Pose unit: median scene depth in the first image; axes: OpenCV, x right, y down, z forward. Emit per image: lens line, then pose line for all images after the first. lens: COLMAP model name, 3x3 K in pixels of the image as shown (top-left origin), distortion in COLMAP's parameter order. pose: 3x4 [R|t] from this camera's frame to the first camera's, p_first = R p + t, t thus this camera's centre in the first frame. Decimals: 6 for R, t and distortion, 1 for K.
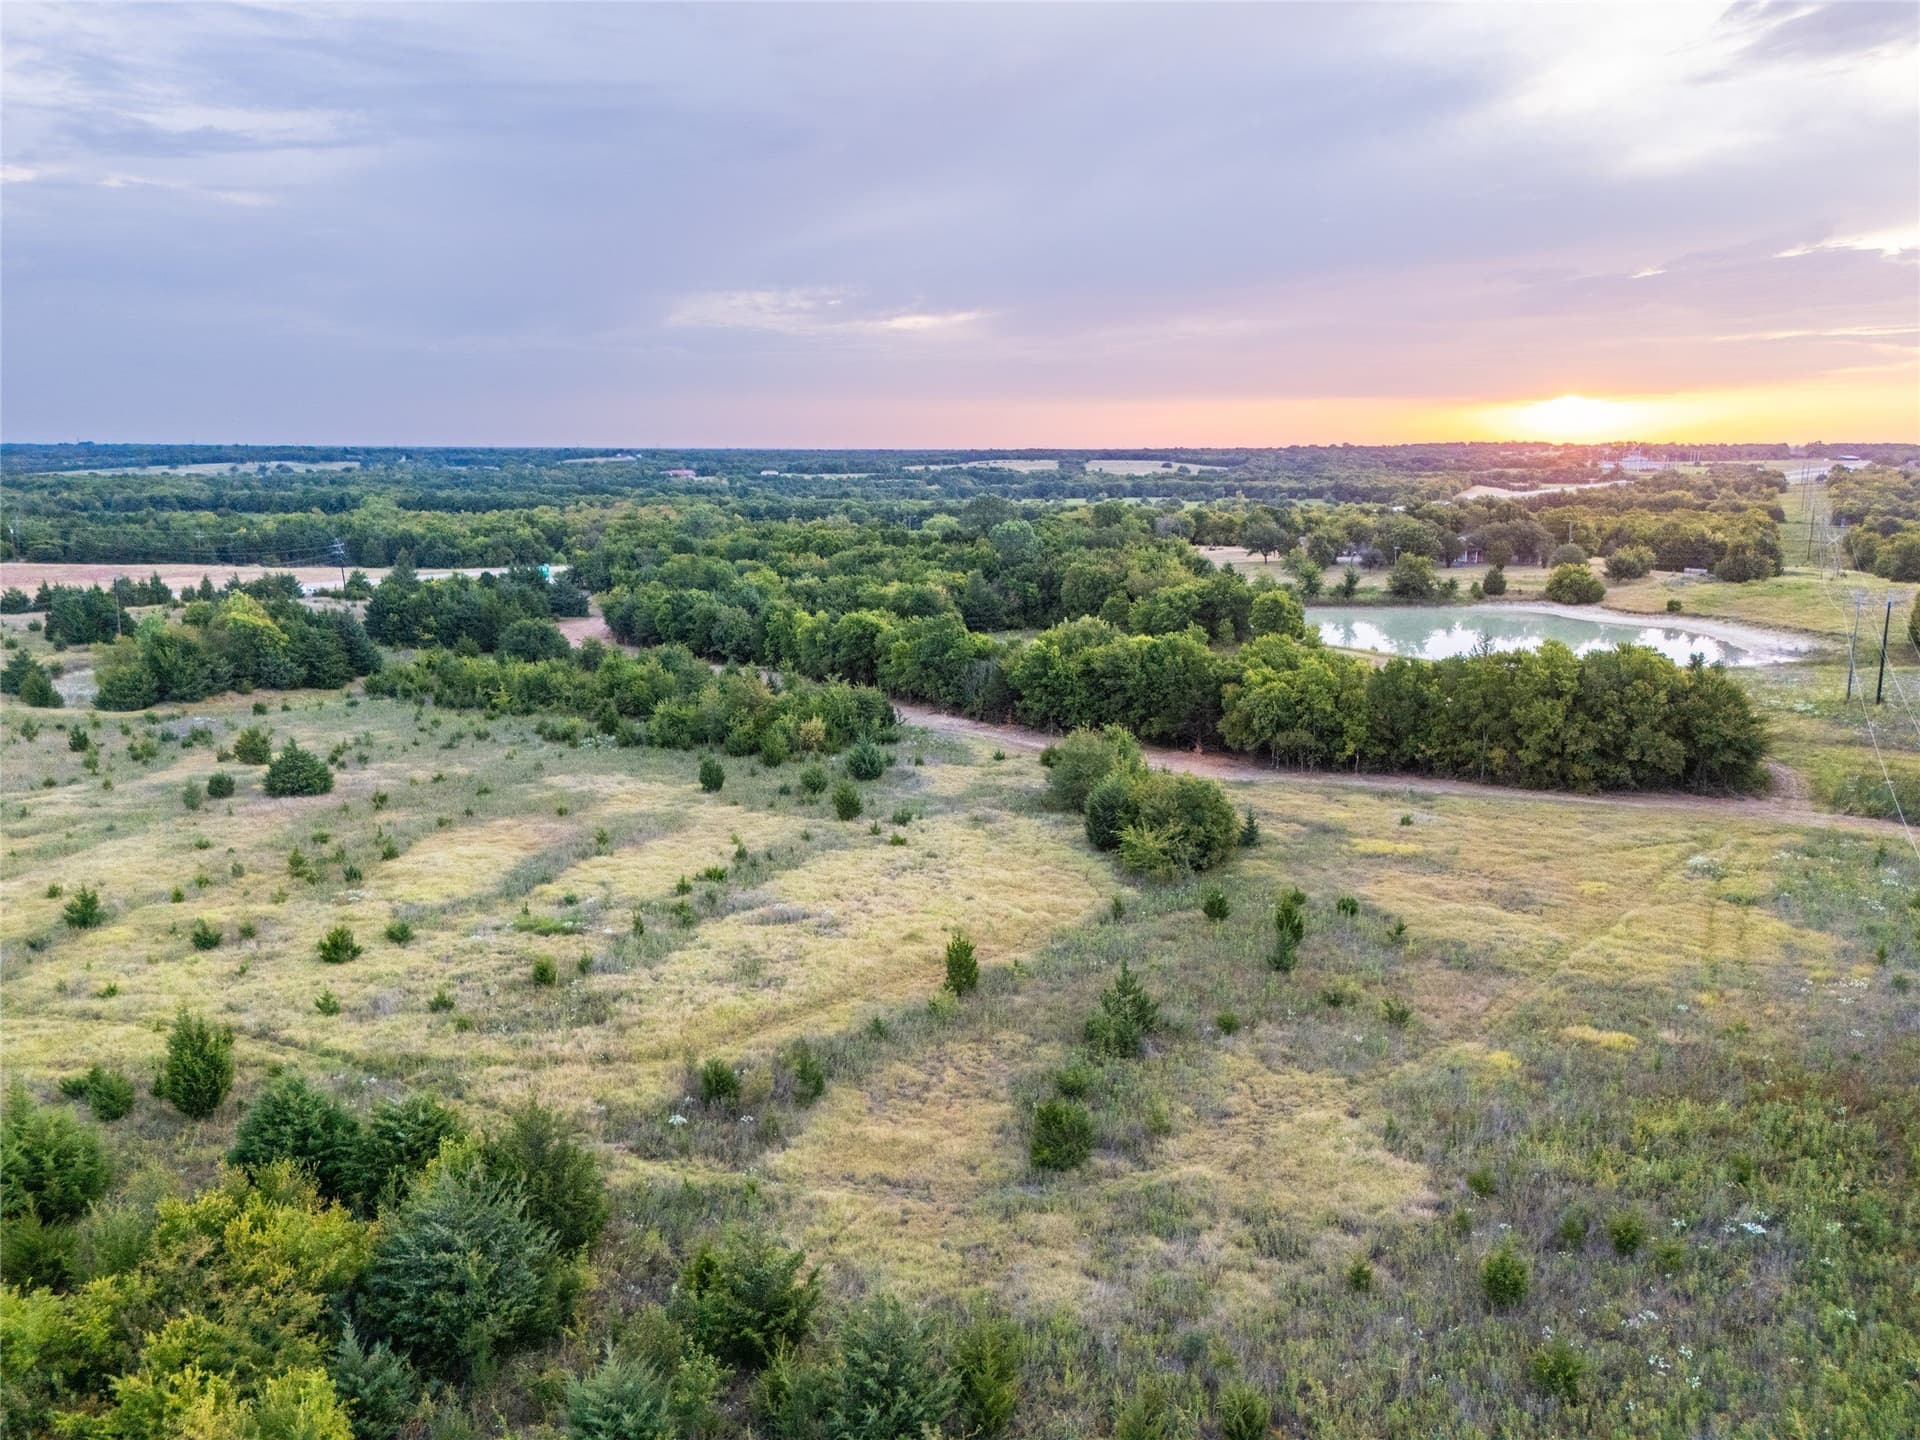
lens RADIAL K [[1417.9, 0, 957.1], [0, 1417.9, 715.7], [0, 0, 1]] dist [0.073704, -0.068040]
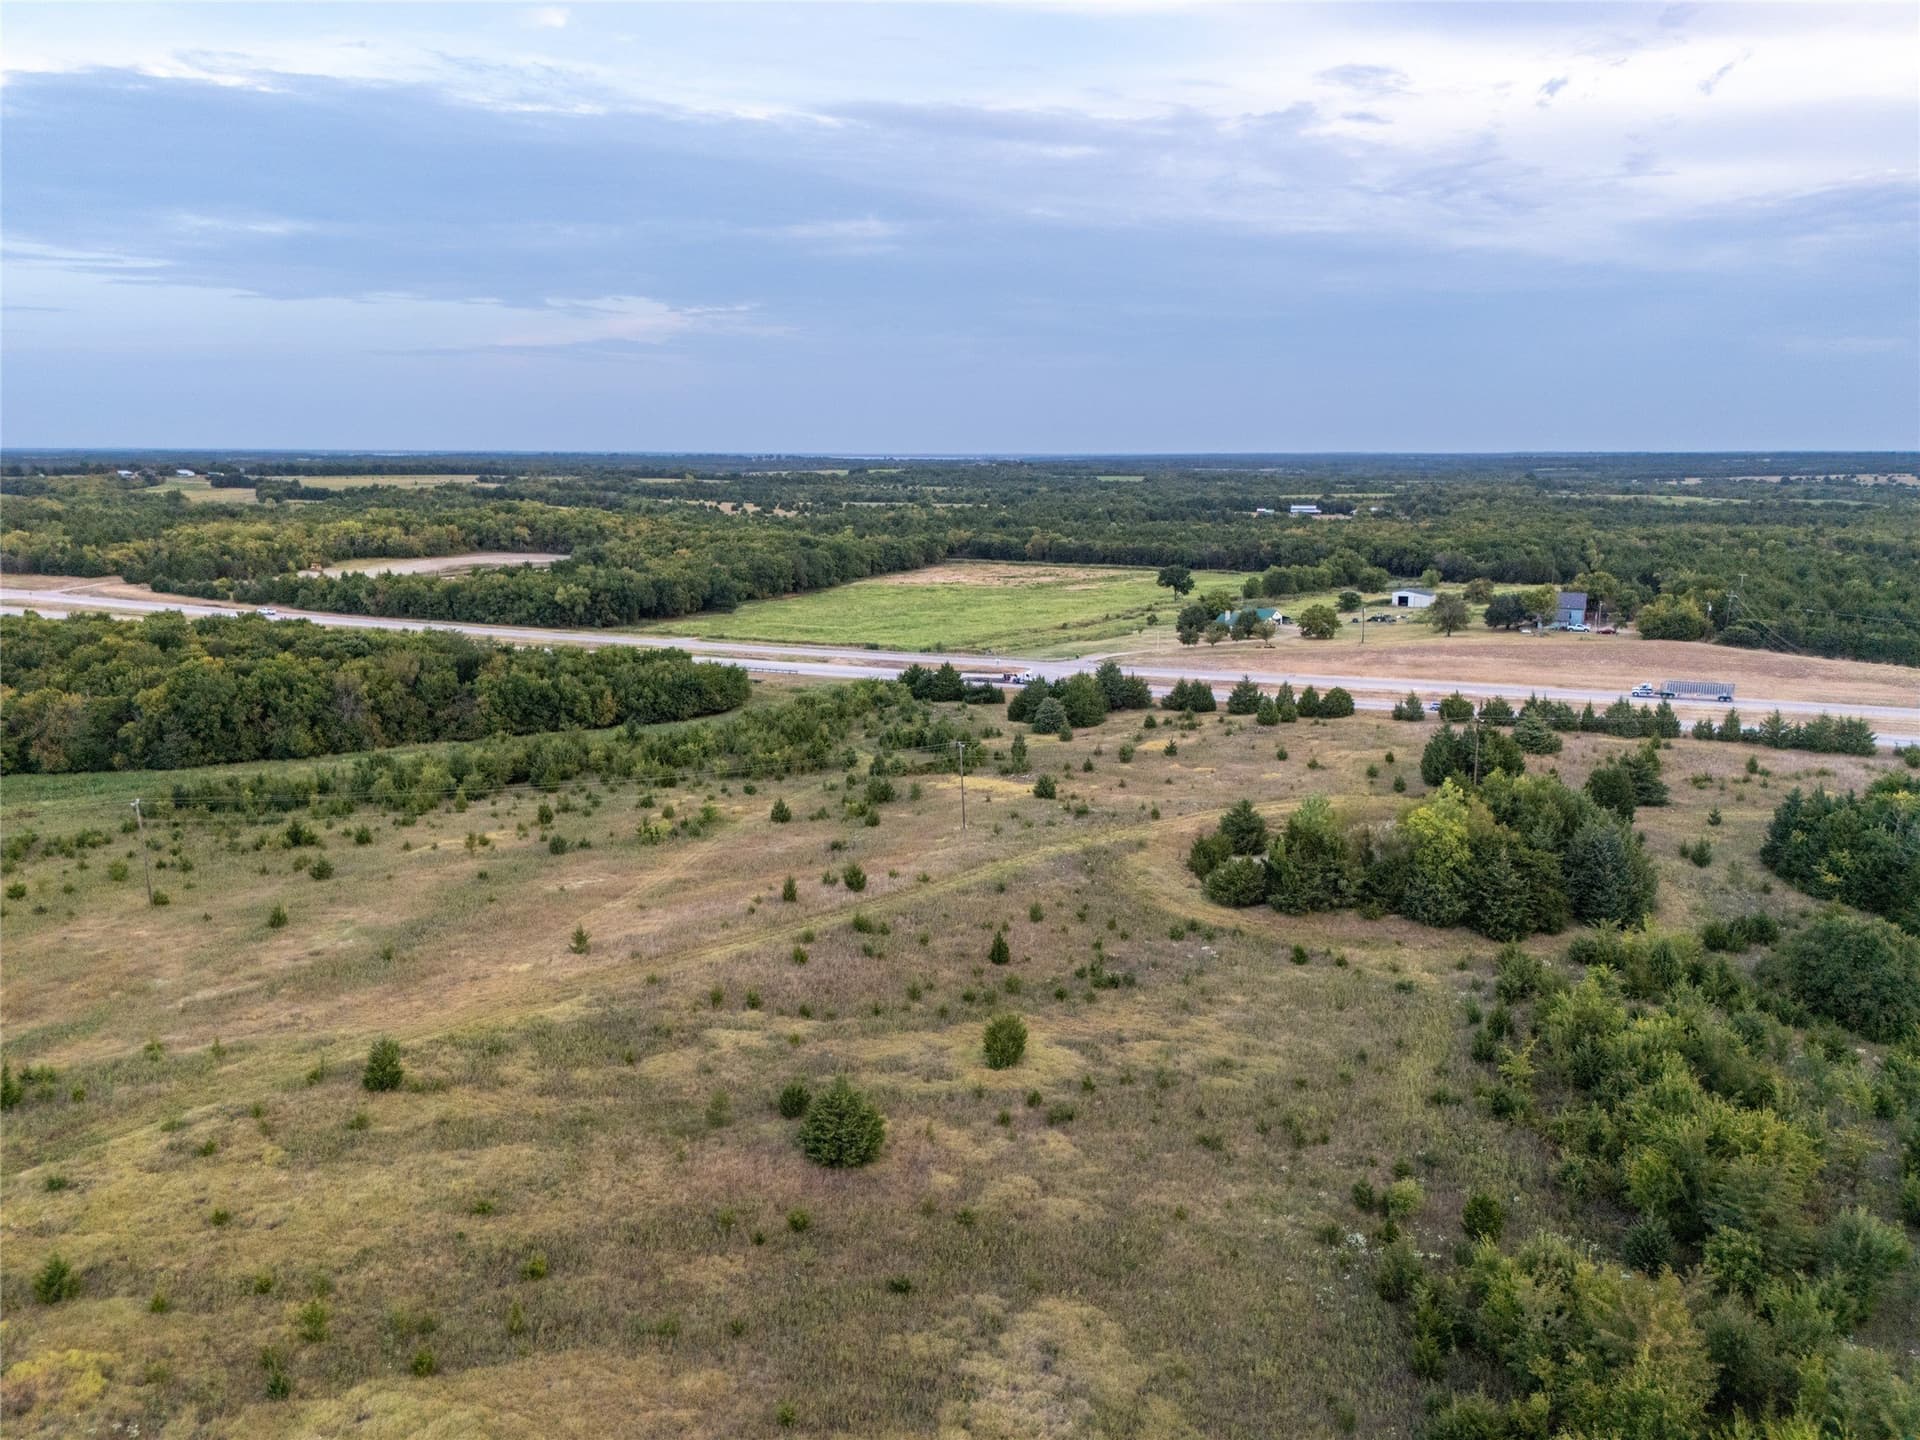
lens RADIAL K [[1417.9, 0, 969.1], [0, 1417.9, 730.2], [0, 0, 1]] dist [0.073704, -0.068040]
pose [[0.306094, 0.184153, -0.934021, 0.108304], [-0.178419, 0.974825, 0.133727, -0.137269], [0.935133, 0.125714, 0.331244, 0.404246]]
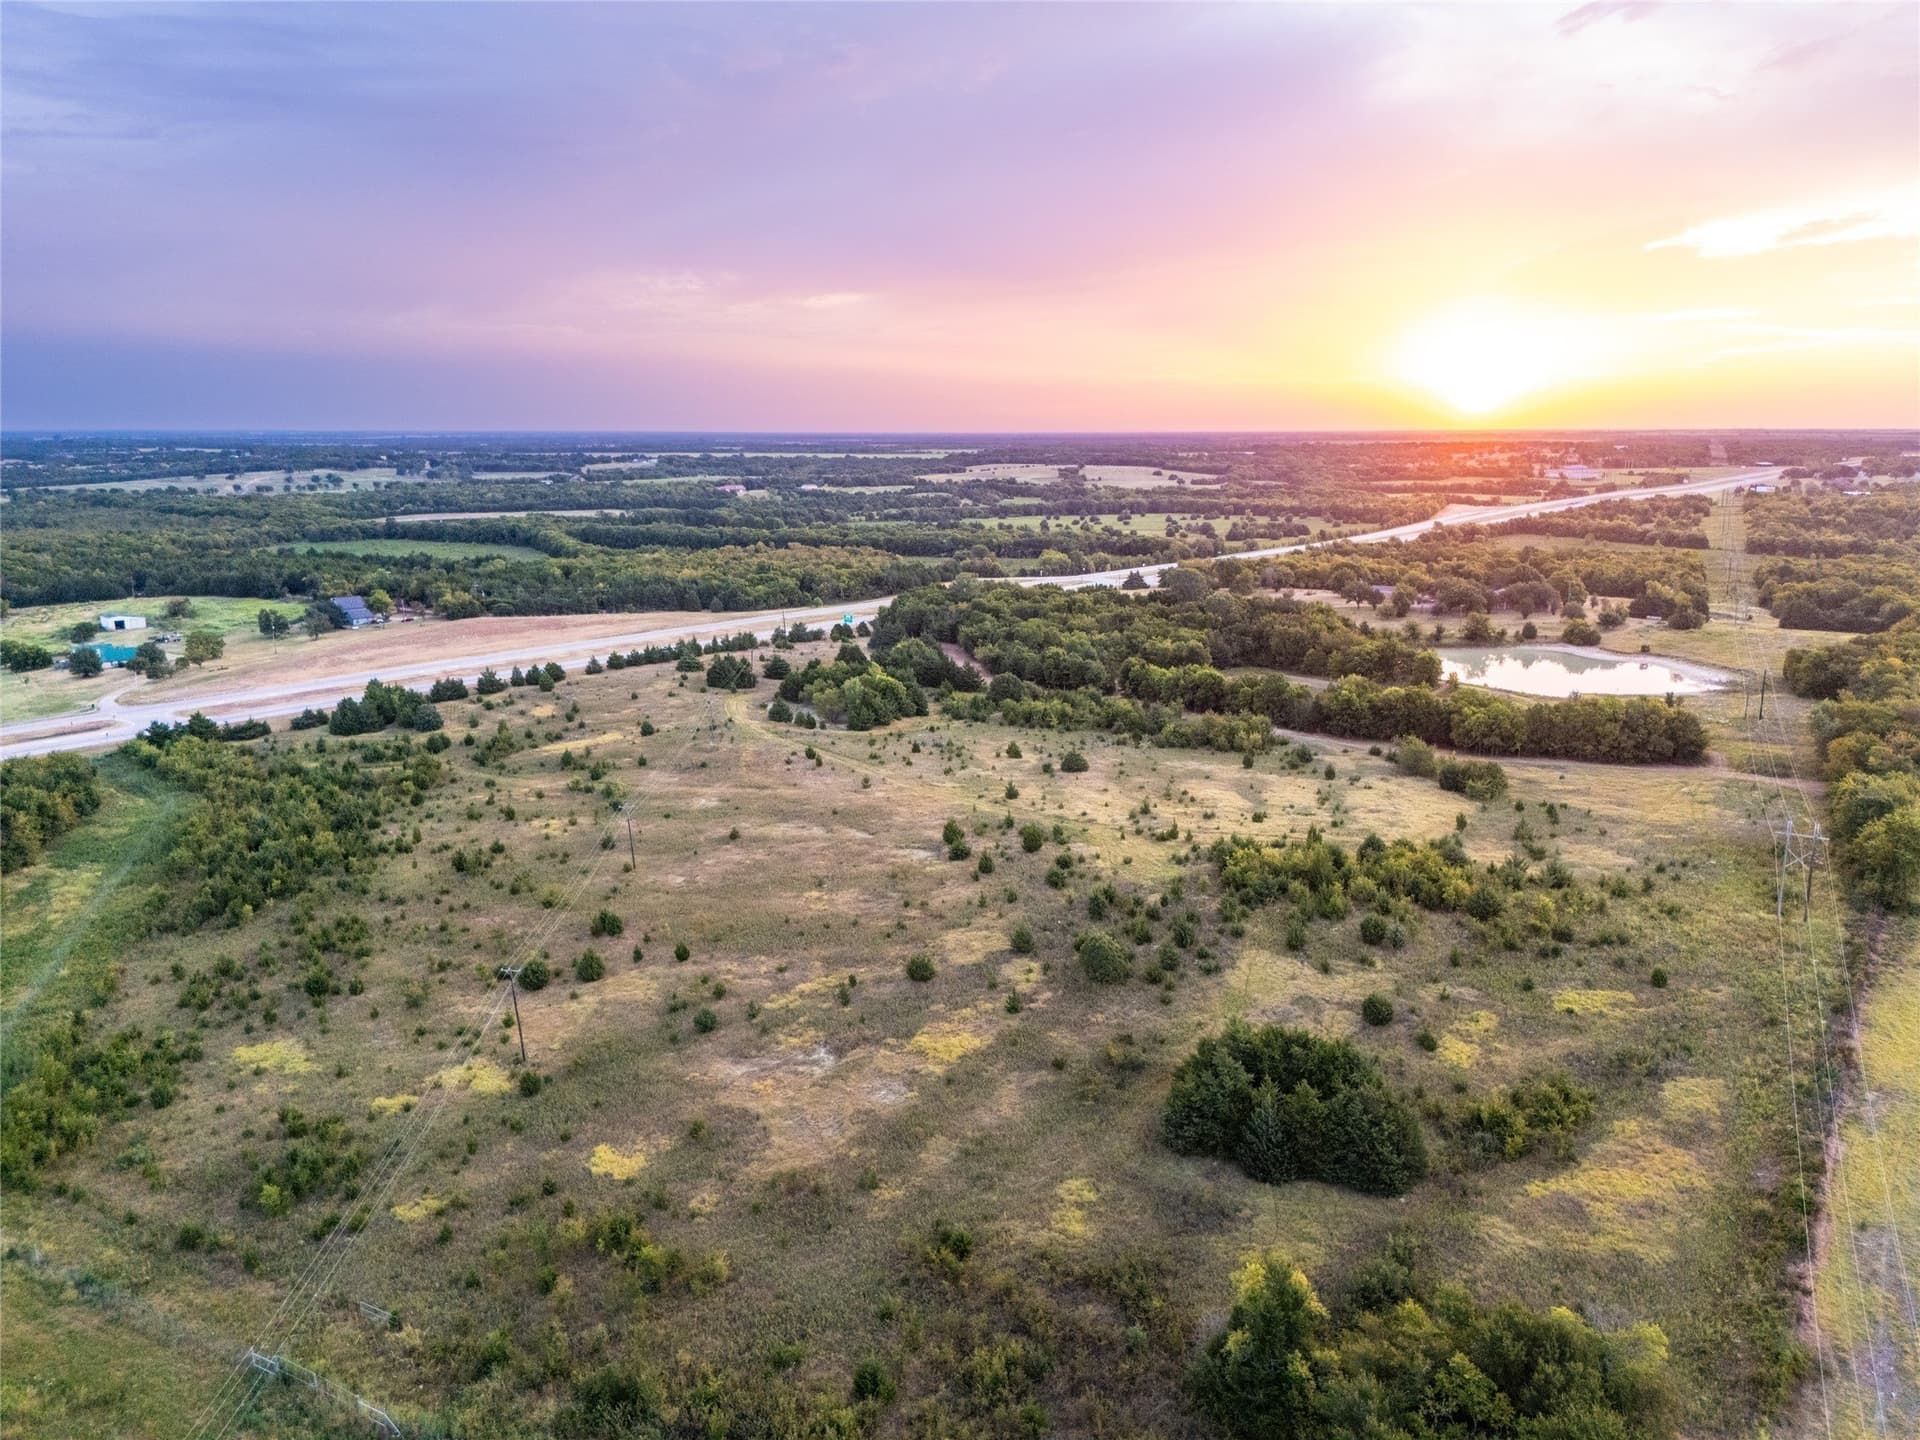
lens RADIAL K [[1417.9, 0, 968.7], [0, 1417.9, 720.1], [0, 0, 1]] dist [0.073704, -0.068040]
pose [[0.998823, -0.010565, 0.047338, -0.376968], [0.009846, 0.999833, 0.015403, -0.032598], [-0.047493, -0.014919, 0.998760, -0.642130]]
